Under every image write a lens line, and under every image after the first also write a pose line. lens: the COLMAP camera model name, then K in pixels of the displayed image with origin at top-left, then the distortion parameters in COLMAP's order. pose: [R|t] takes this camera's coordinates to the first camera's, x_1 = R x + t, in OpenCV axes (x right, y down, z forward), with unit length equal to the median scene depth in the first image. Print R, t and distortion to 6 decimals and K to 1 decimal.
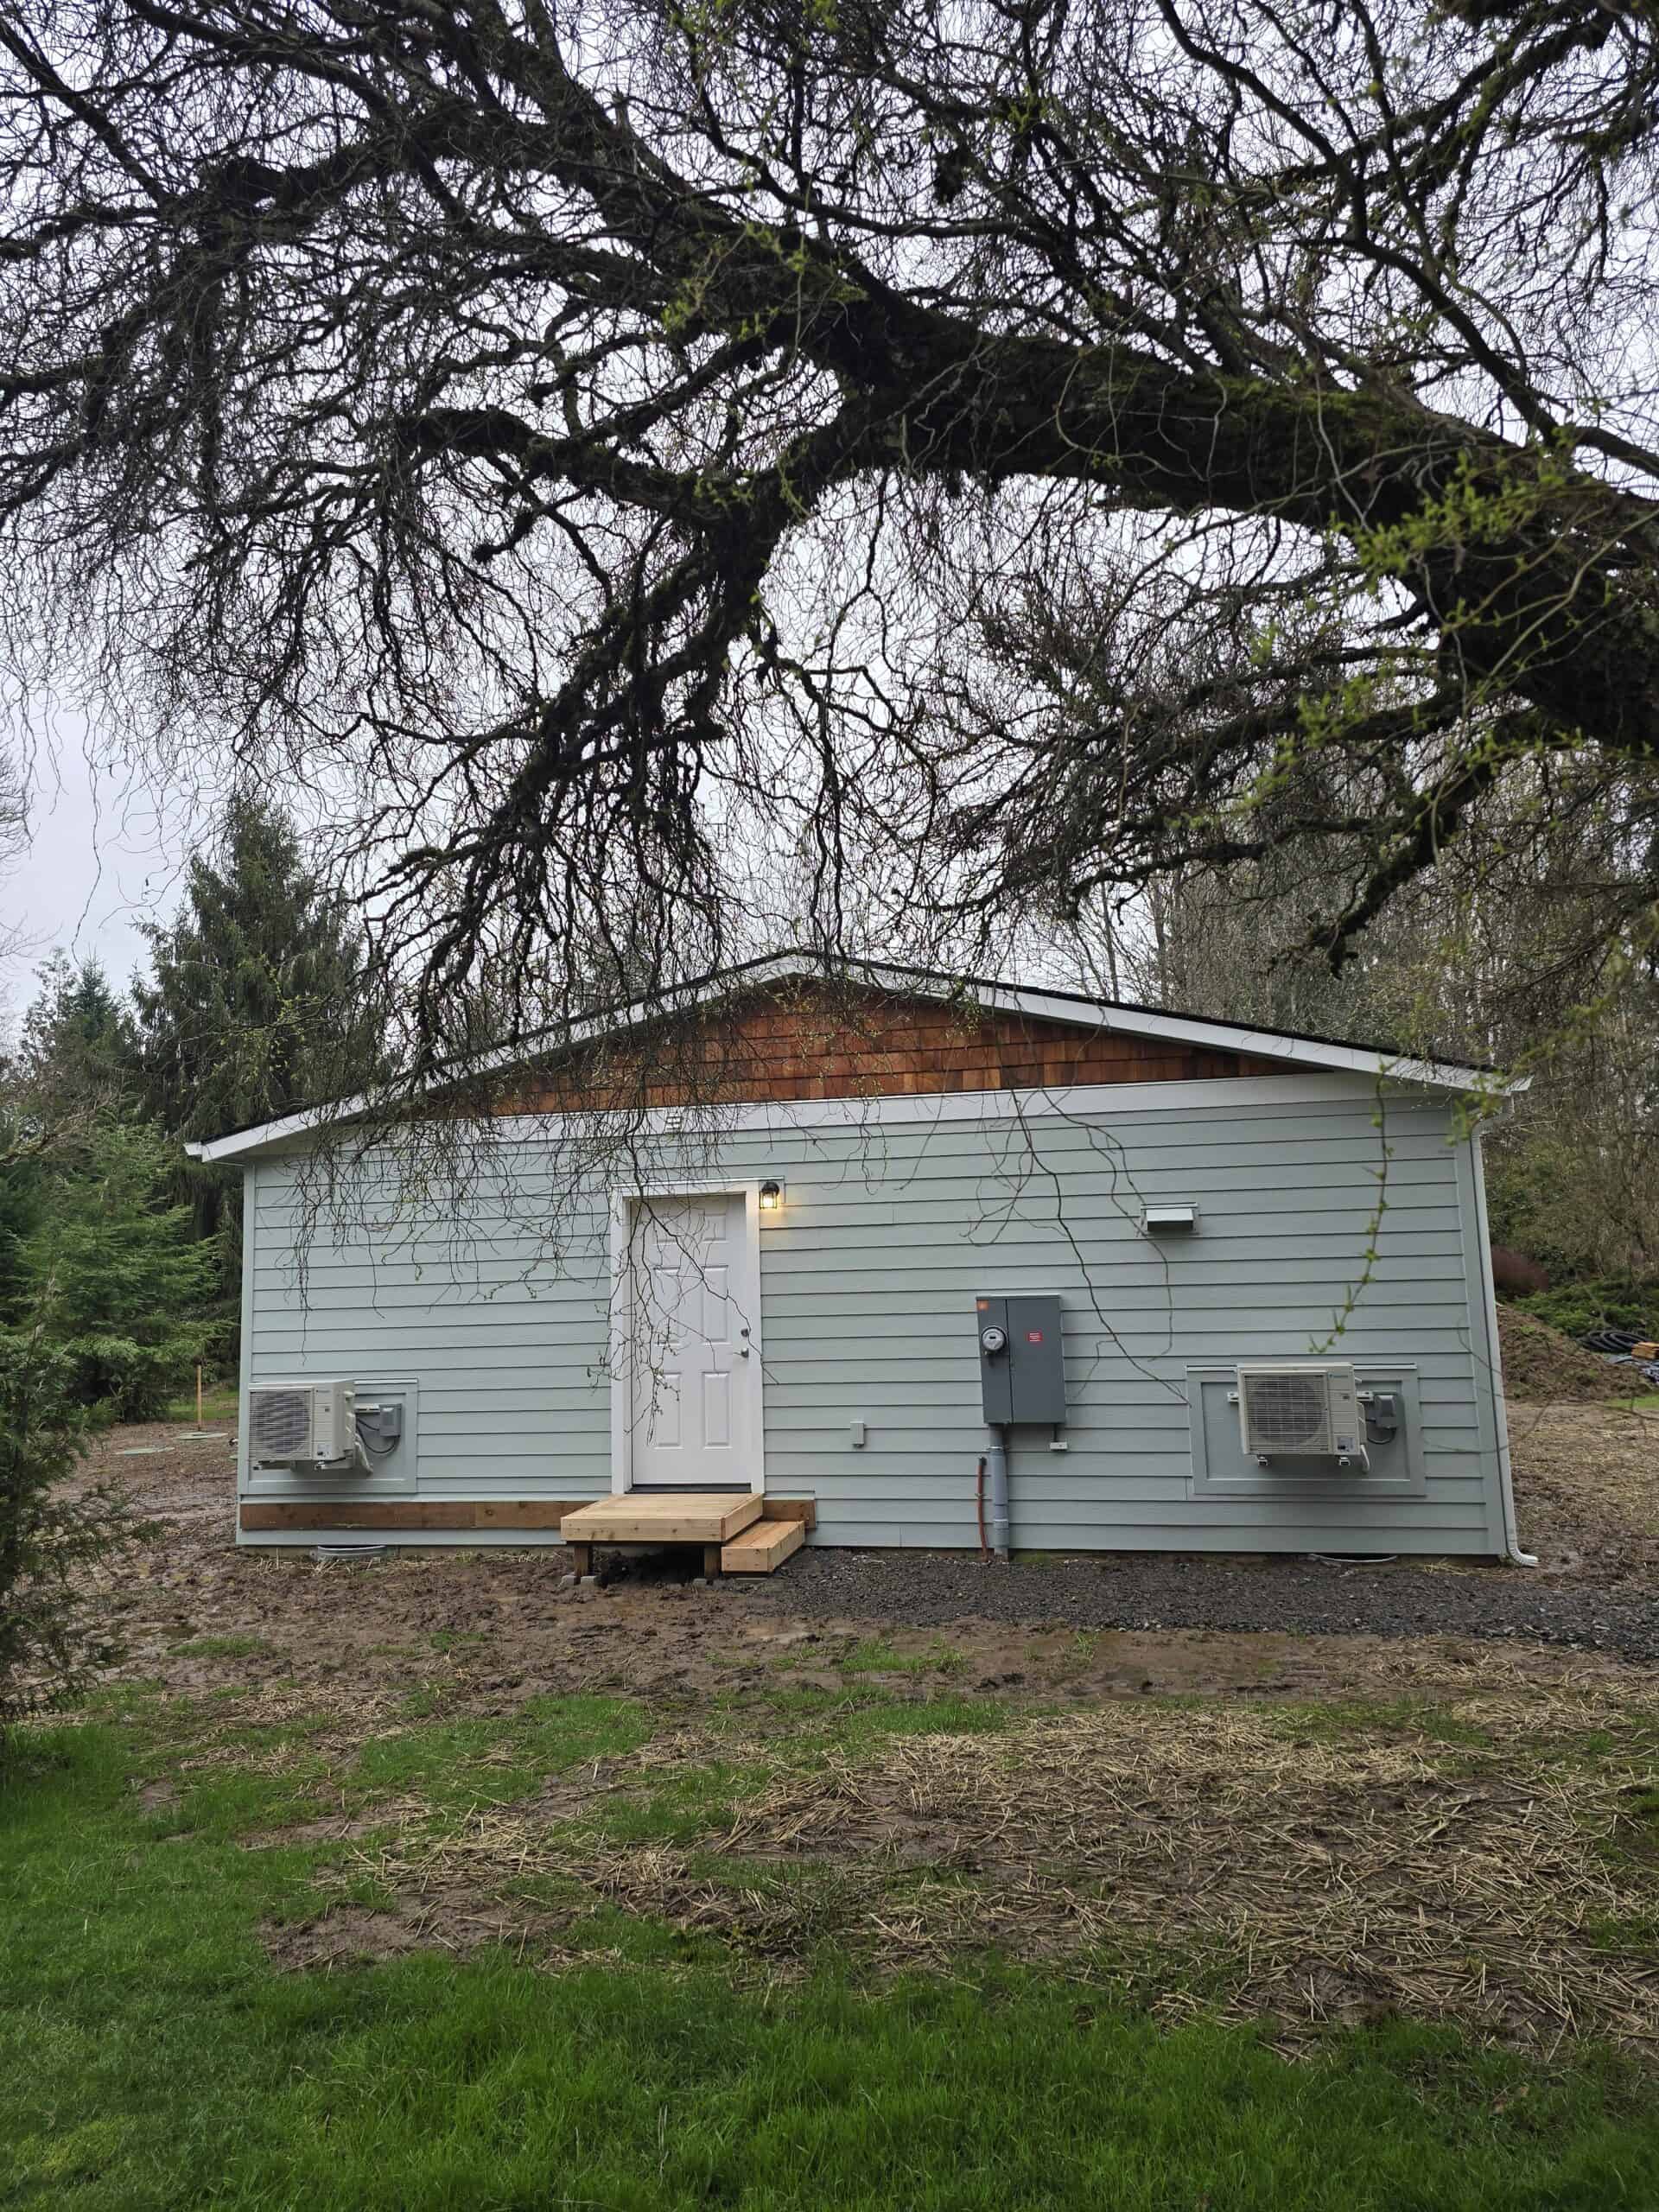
lens RADIAL K [[1477.0, 0, 830.4], [0, 1477.0, 1121.3], [0, 0, 1]] dist [0.066179, -0.053186]
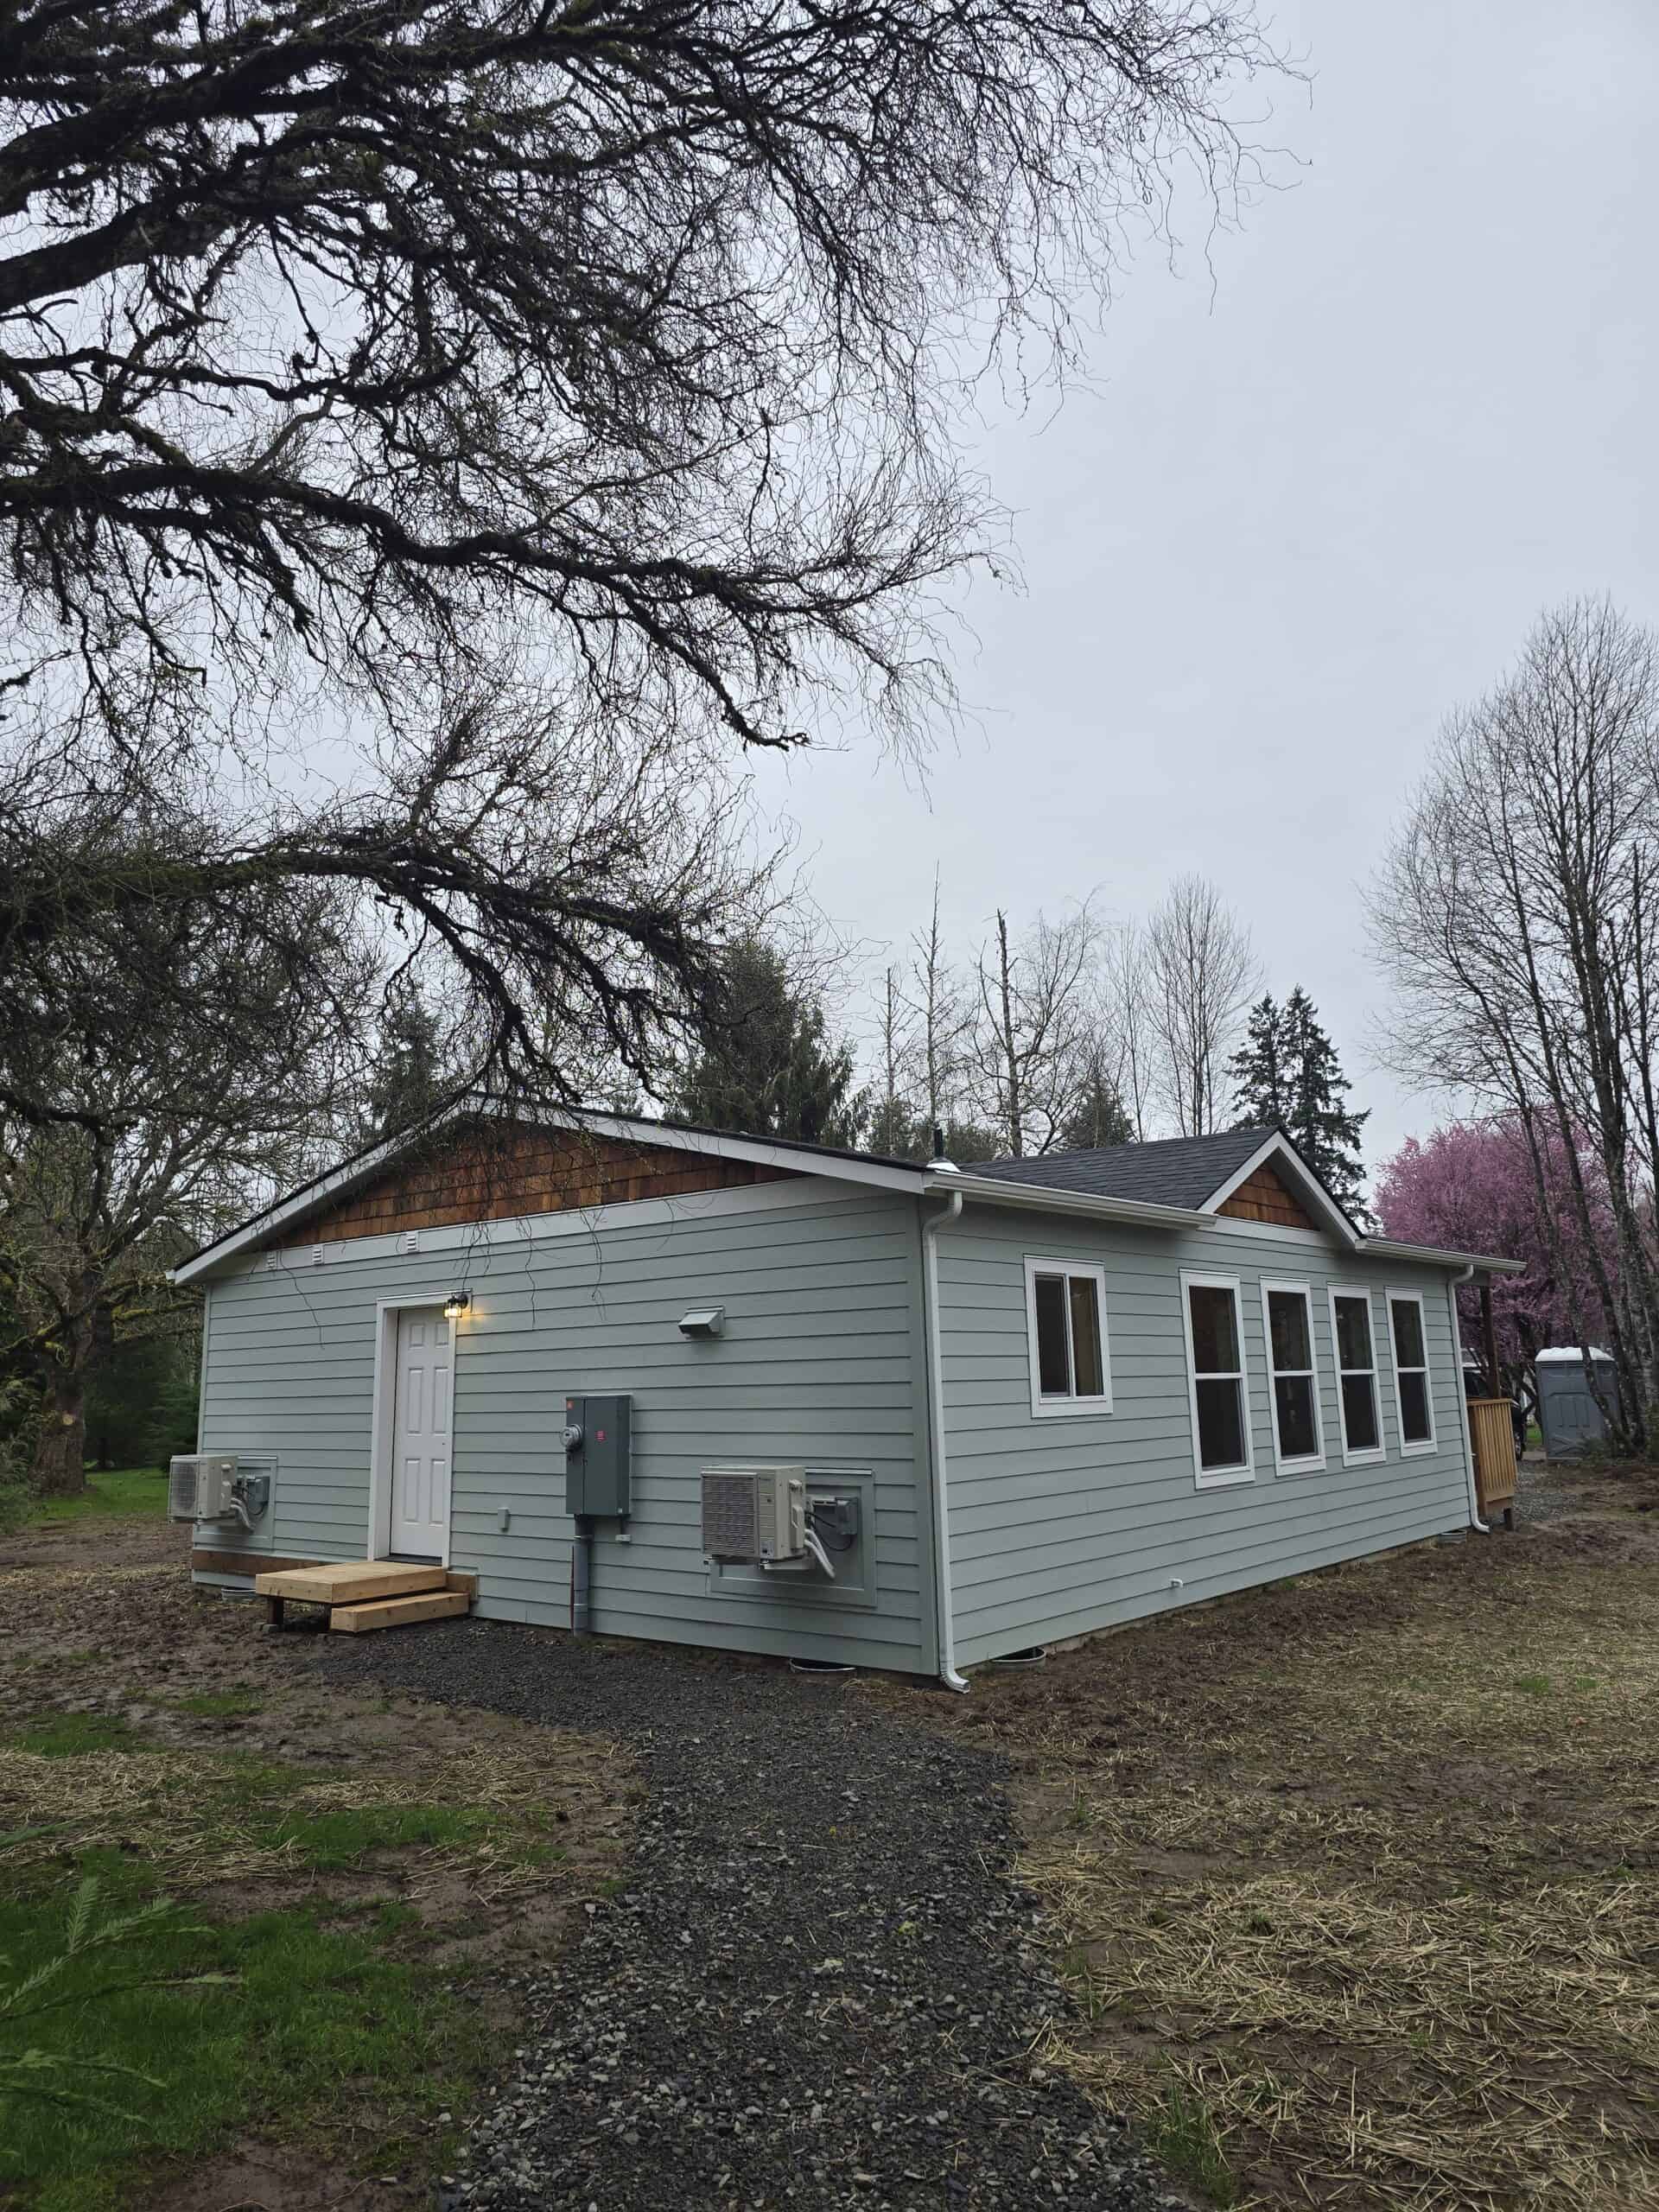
lens RADIAL K [[1462.9, 0, 825.6], [0, 1462.9, 1089.8], [0, 0, 1]] dist [0.132781, -0.149059]
pose [[0.888906, -0.076487, -0.451660, 0.794641], [0.042056, 0.995424, -0.085801, -0.007806], [0.456156, 0.057274, 0.888055, 0.086121]]
